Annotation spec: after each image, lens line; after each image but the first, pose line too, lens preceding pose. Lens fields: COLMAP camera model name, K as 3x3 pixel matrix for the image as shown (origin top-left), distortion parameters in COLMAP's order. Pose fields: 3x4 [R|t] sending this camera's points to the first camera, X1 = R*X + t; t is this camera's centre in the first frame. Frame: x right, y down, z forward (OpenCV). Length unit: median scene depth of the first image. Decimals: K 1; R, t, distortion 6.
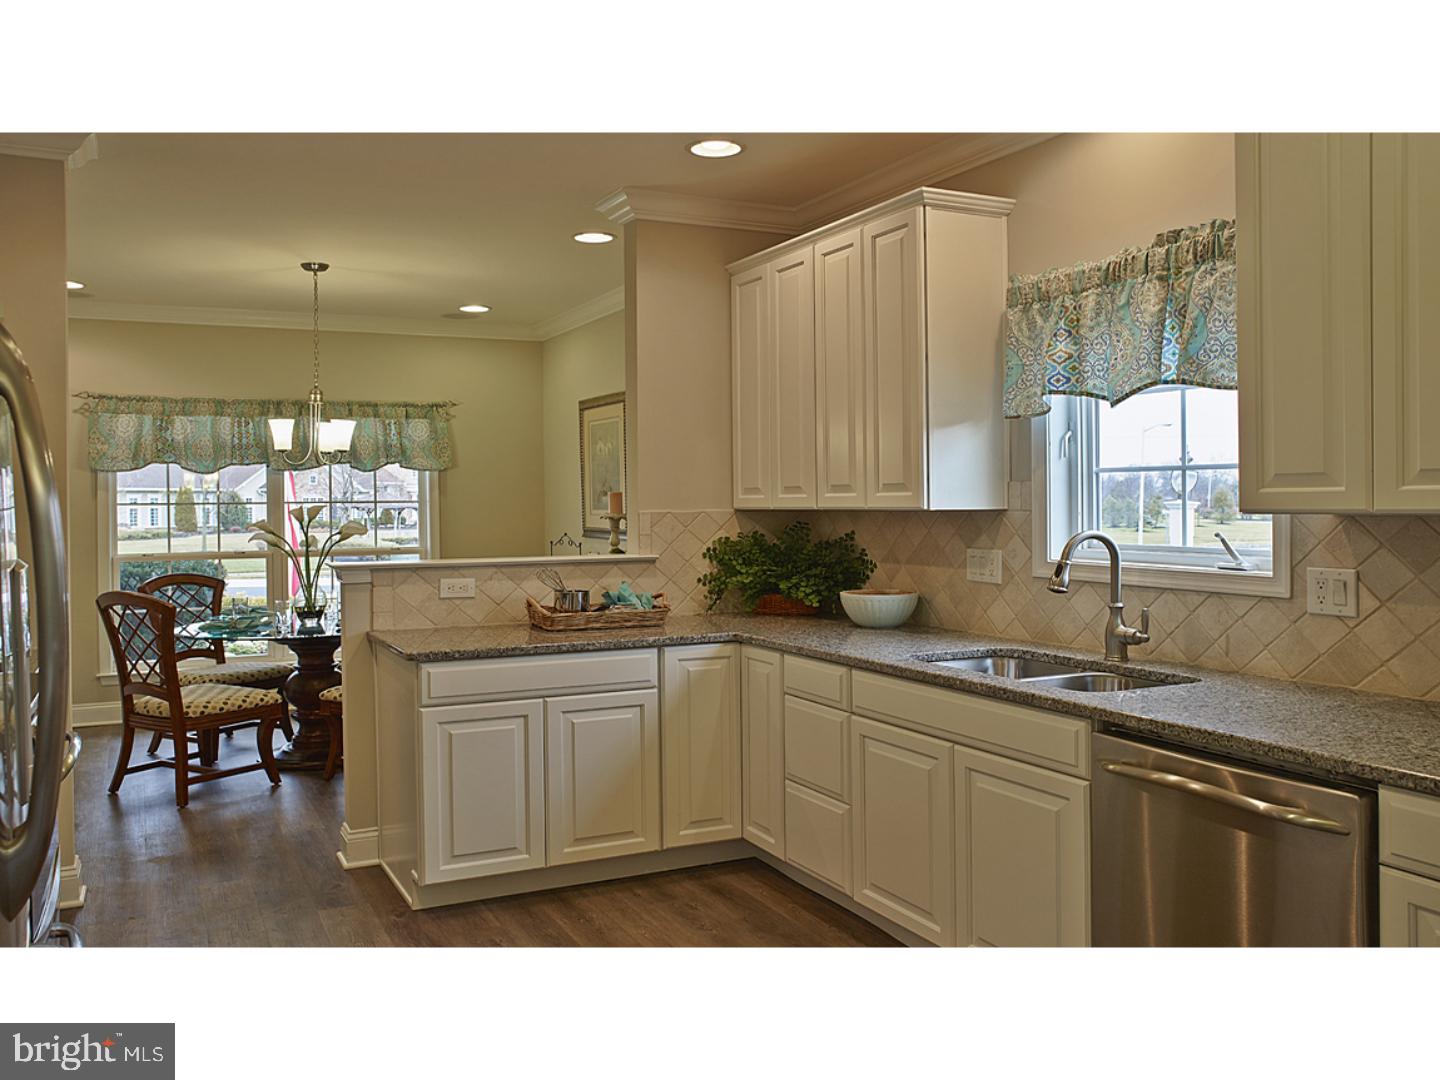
lens RADIAL K [[1188.0, 0, 696.4], [0, 1188.0, 539.1], [0, 0, 1]] dist [-0.001177, 0.002909]
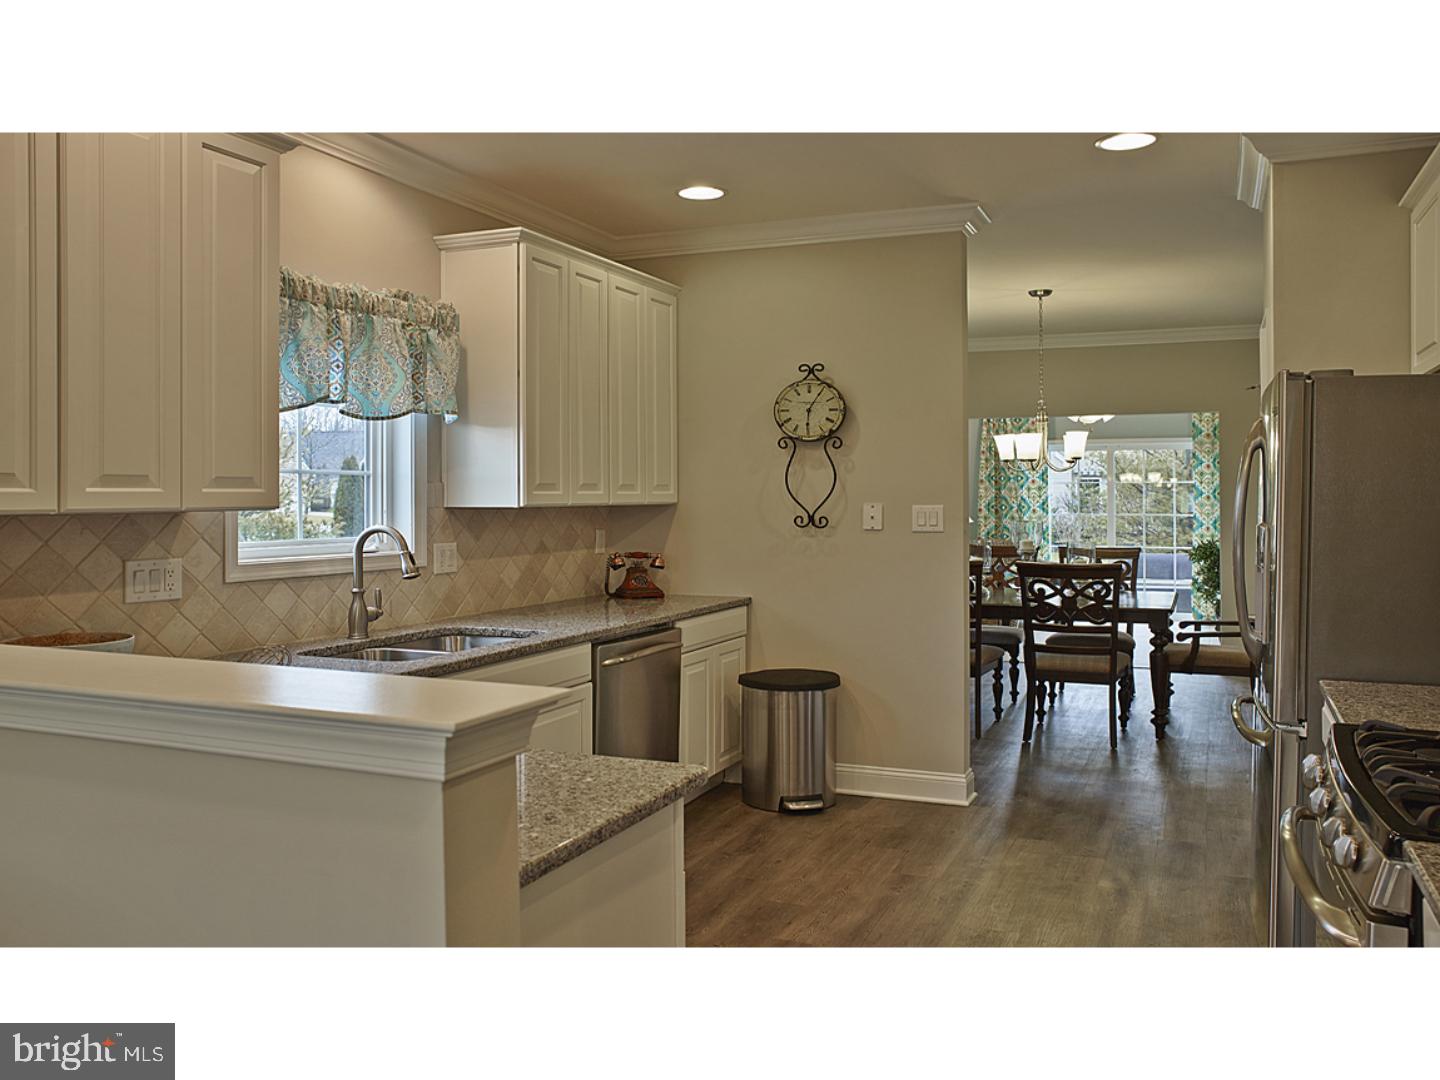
lens RADIAL K [[1188.0, 0, 696.4], [0, 1188.0, 539.1], [0, 0, 1]] dist [-0.001177, 0.002909]
pose [[-0.652734, -0.019085, 0.757347, -0.535717], [0.030333, 0.998223, 0.051298, -0.031446], [-0.756980, 0.056457, -0.650995, 1.099632]]
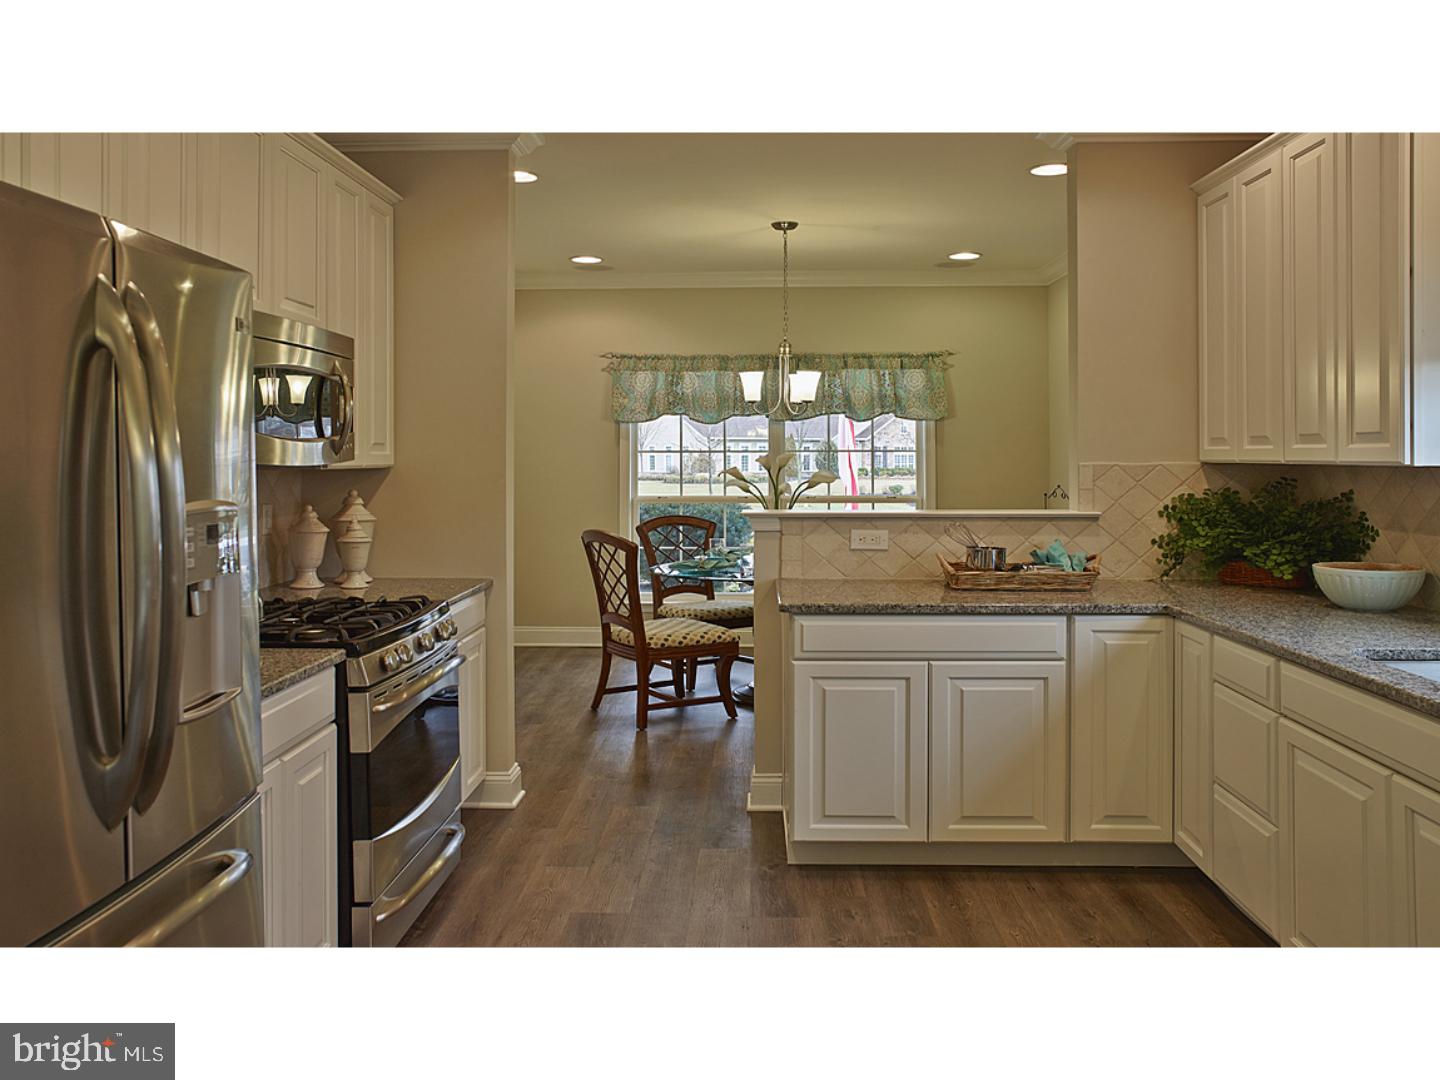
lens RADIAL K [[1153.4, 0, 719.1], [0, 1153.4, 470.0], [0, 0, 1]] dist [-0.047111, 0.115534]
pose [[0.886466, 0.014148, -0.462577, 0.119822], [-0.021129, 0.999728, -0.009915, -0.003849], [0.462311, 0.018563, 0.886524, 0.096624]]
